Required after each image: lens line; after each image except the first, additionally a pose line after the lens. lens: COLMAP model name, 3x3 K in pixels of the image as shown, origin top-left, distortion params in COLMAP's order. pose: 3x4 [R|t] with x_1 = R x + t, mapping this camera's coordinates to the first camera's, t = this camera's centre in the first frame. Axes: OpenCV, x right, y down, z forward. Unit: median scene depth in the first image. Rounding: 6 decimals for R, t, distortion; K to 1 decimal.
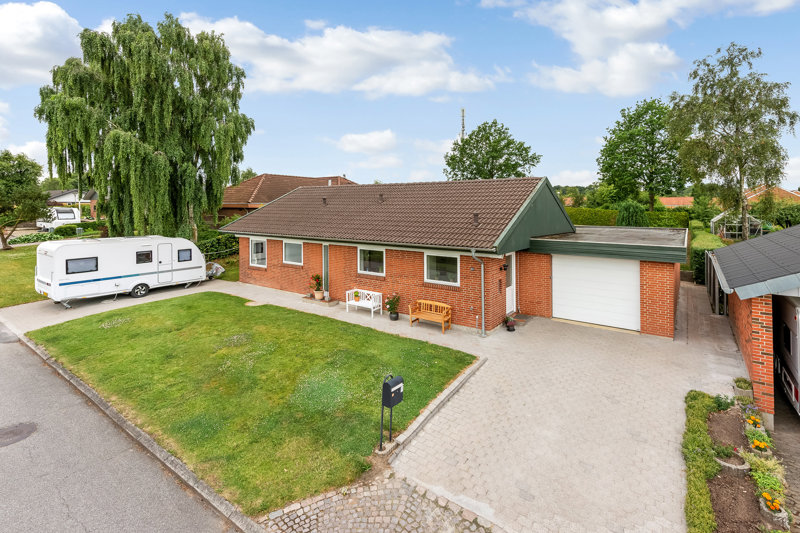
lens RADIAL K [[381.7, 0, 400.0], [0, 381.7, 266.5], [0, 0, 1]] dist [0.027351, 0.000011]
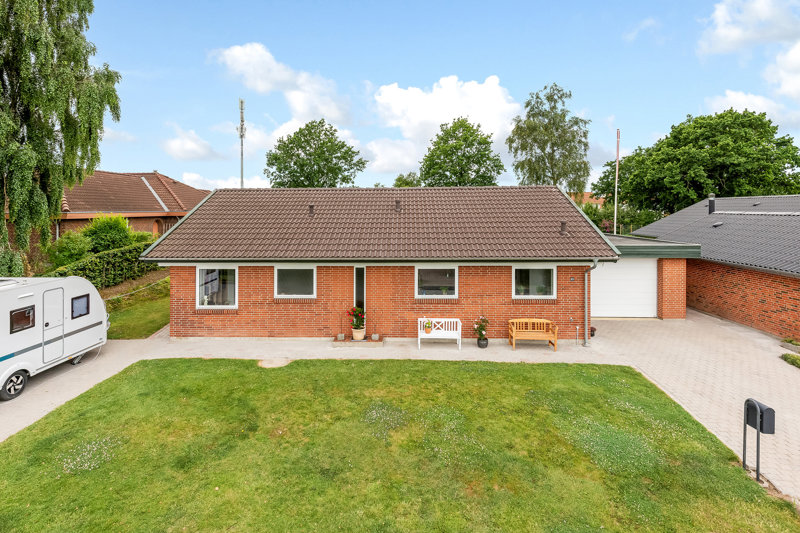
lens RADIAL K [[407.9, 0, 399.8], [0, 407.9, 268.5], [0, 0, 1]] dist [0.022713, -0.000545]
pose [[0.843168, -0.083846, 0.531072, -0.480633], [0.092127, 0.995687, 0.010934, -0.047589], [-0.529698, 0.039707, 0.847256, 0.228896]]
